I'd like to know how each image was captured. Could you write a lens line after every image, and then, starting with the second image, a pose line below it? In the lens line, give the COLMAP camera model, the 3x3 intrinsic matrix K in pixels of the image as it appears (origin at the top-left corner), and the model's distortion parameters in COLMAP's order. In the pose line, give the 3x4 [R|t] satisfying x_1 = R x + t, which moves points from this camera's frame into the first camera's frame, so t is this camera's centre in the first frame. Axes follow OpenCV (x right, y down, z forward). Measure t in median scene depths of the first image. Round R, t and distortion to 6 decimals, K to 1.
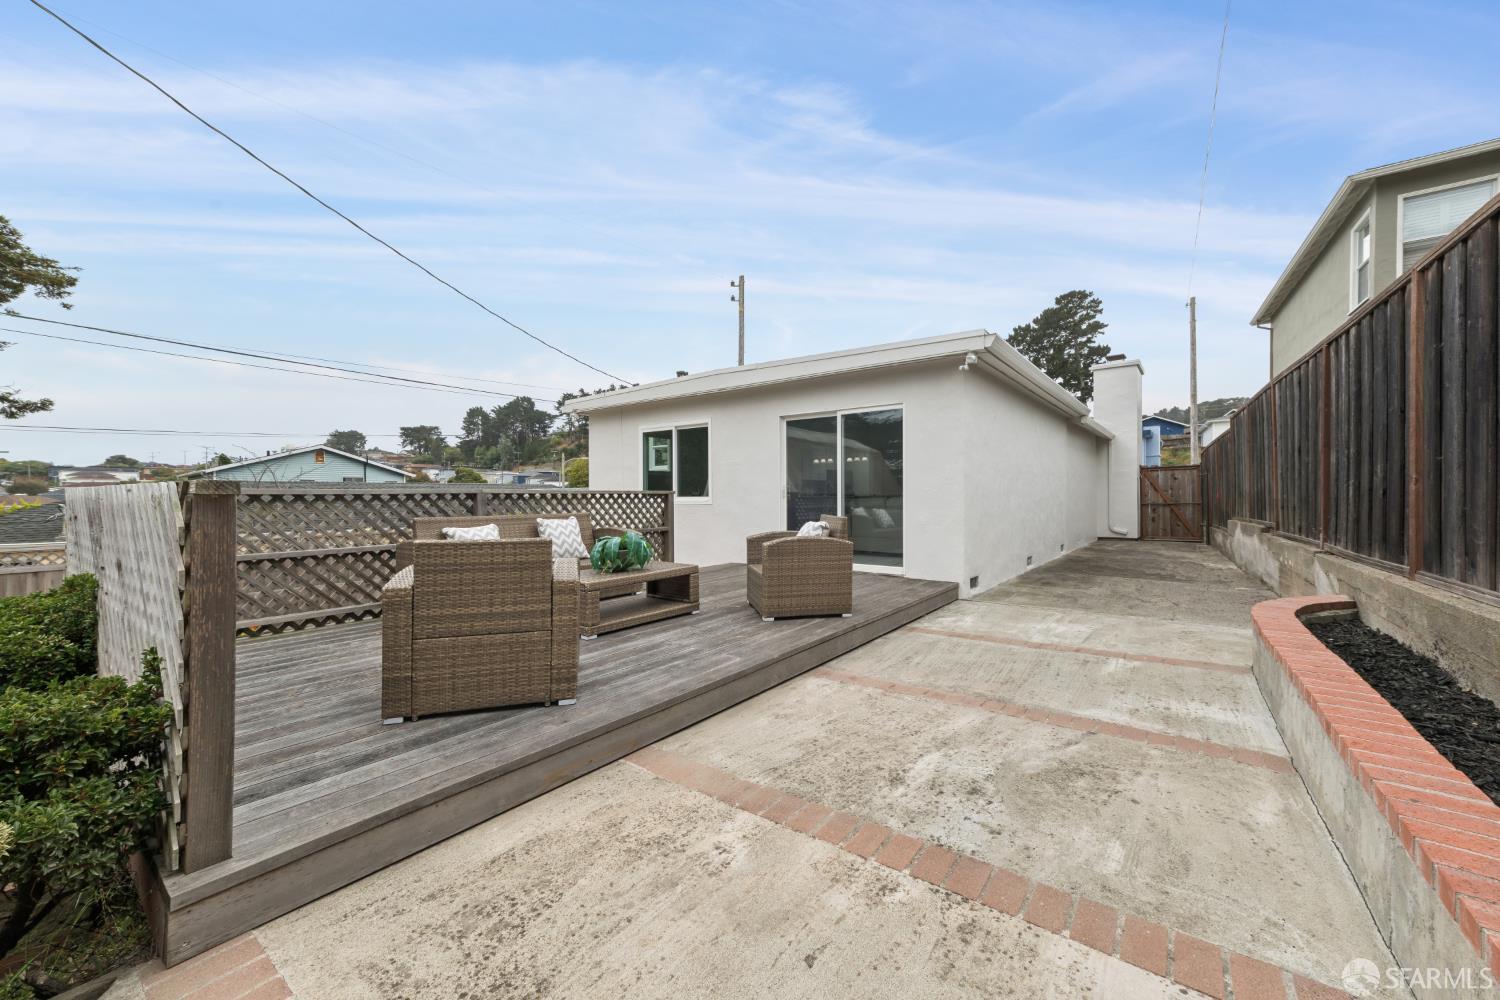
lens RADIAL K [[590.7, 0, 747.9], [0, 590.7, 496.7], [0, 0, 1]] dist [0.018339, 0.000249]
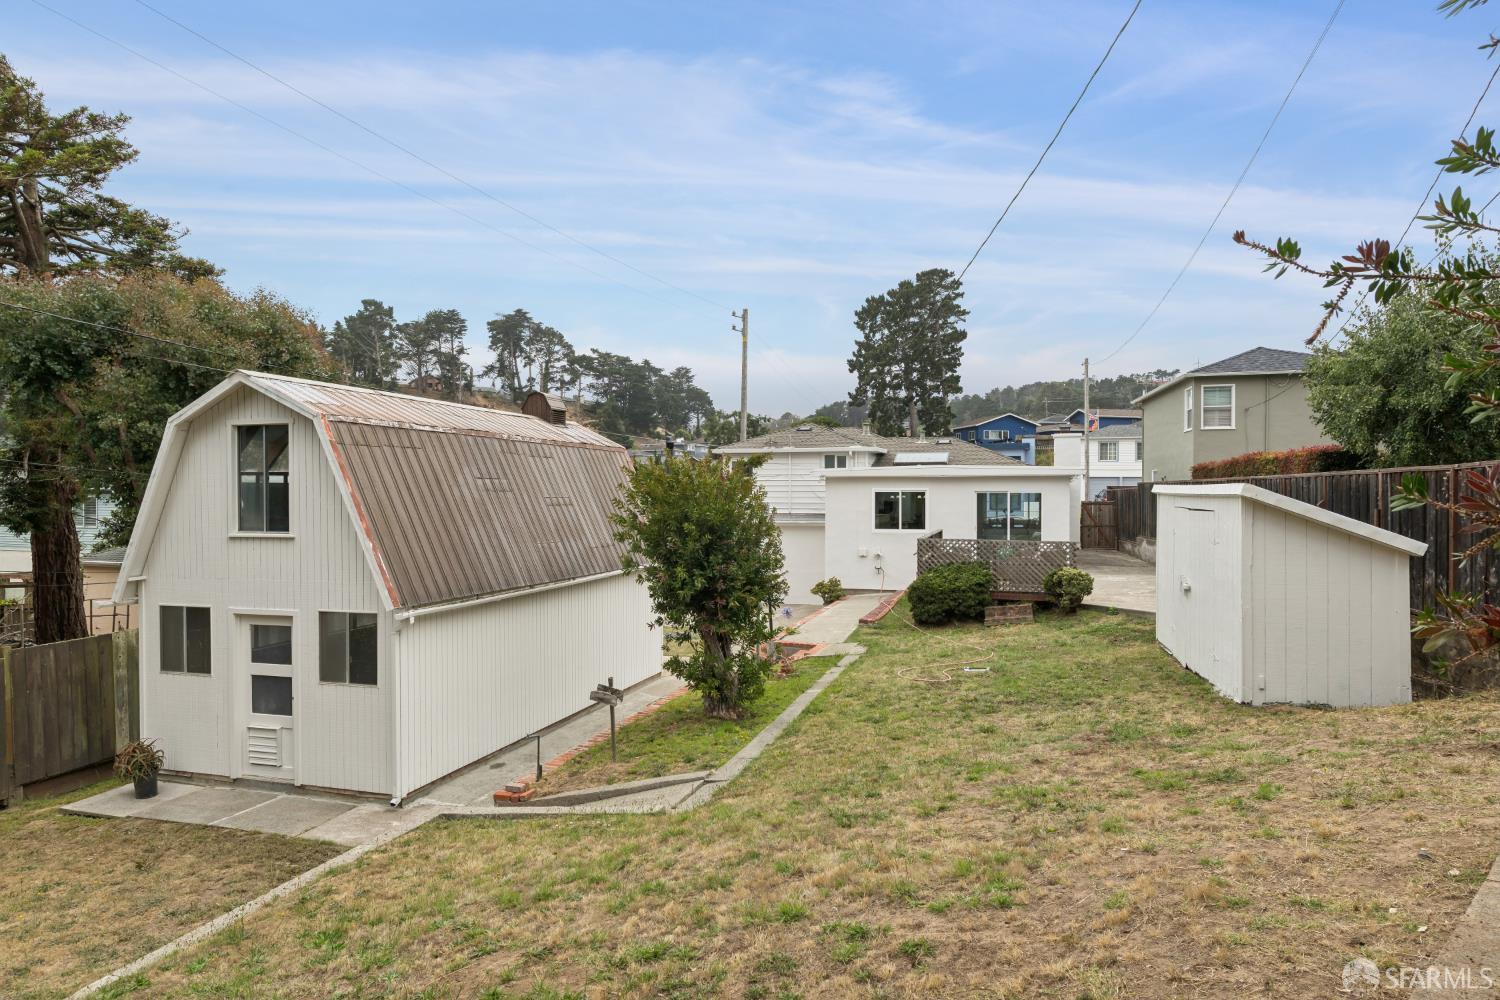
lens RADIAL K [[890.2, 0, 756.6], [0, 890.2, 496.8], [0, 0, 1]] dist [-0.002039, -0.000044]
pose [[0.938813, 0.002380, 0.344419, -3.128316], [-0.003551, 0.999990, 0.002771, -0.222116], [-0.344409, -0.003824, 0.938812, -2.970840]]
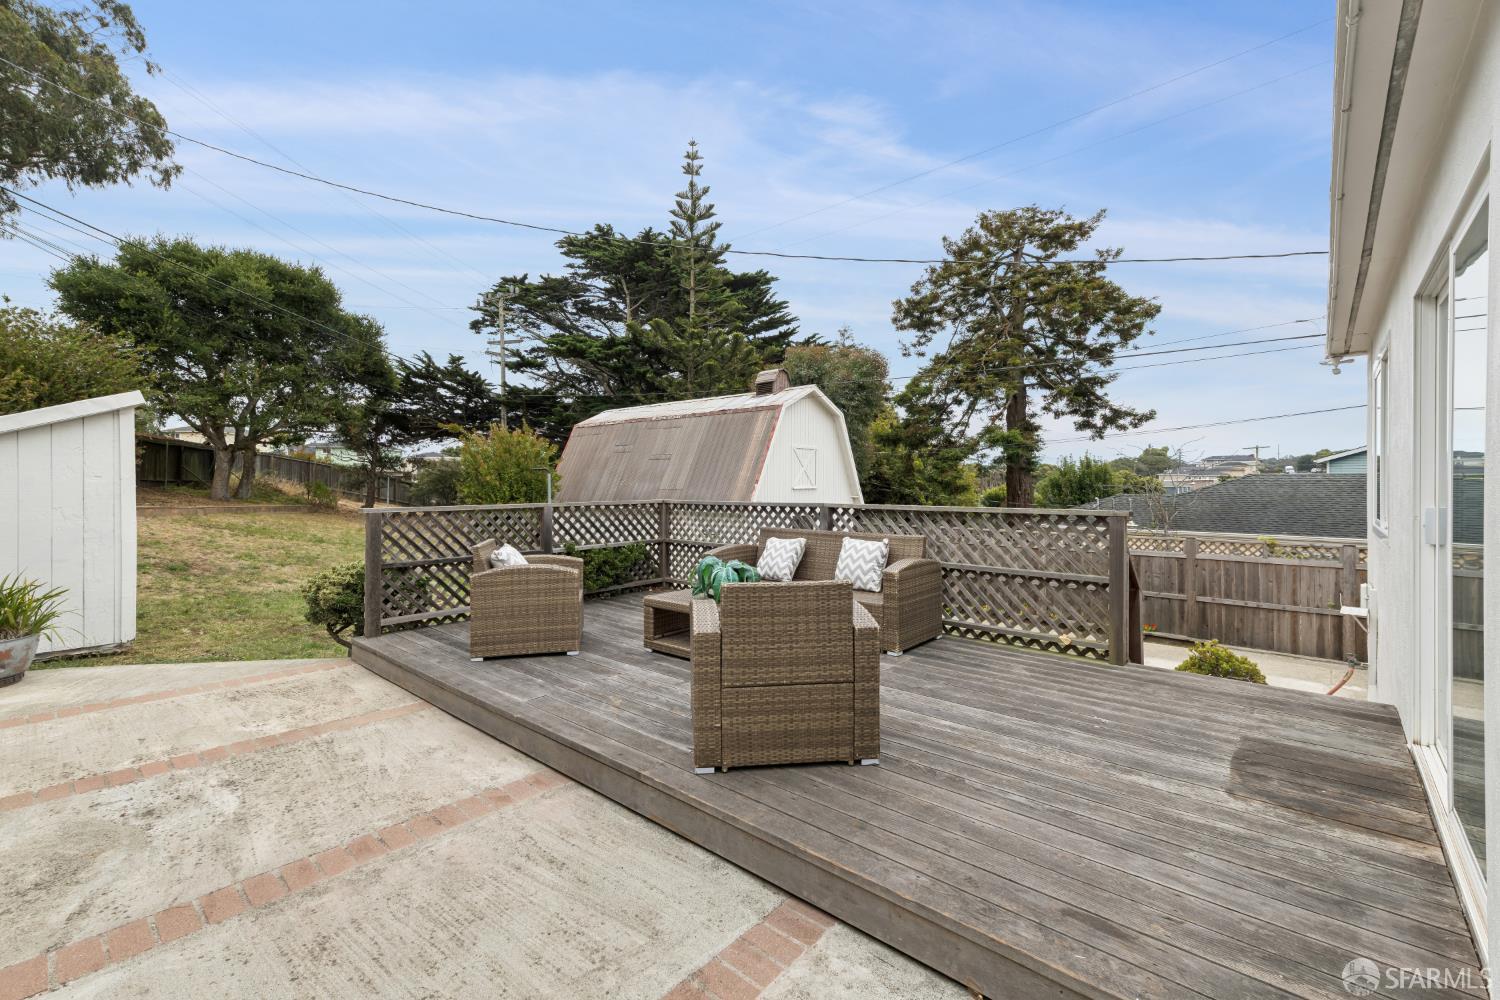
lens RADIAL K [[639.9, 0, 757.1], [0, 639.9, 476.9], [0, 0, 1]] dist [0.016586, -0.000389]
pose [[-0.075243, -0.006076, -0.997147, 0.863305], [-0.001772, 0.999981, -0.005960, -0.067427], [0.997164, 0.001318, -0.075253, 1.274387]]
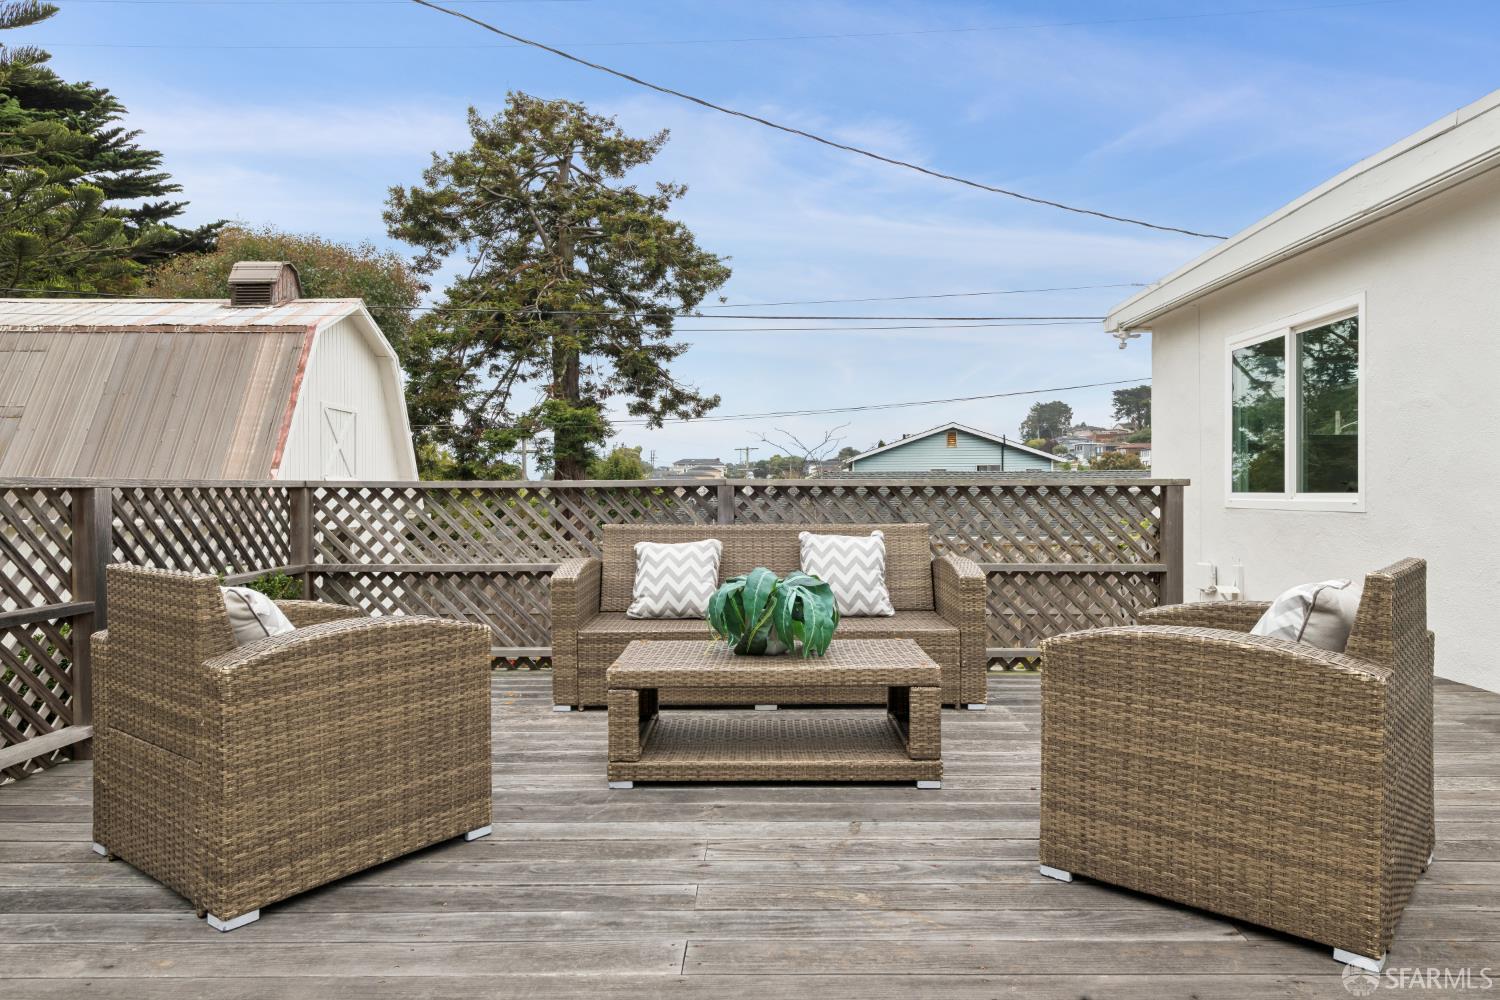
lens RADIAL K [[904.2, 0, 755.3], [0, 904.2, 506.1], [0, 0, 1]] dist [0.011223, -0.005421]
pose [[0.593258, 0.015547, -0.804862, 0.375550], [-0.002375, 0.999843, 0.017562, -0.001501], [0.805009, -0.008507, 0.593202, 0.644623]]
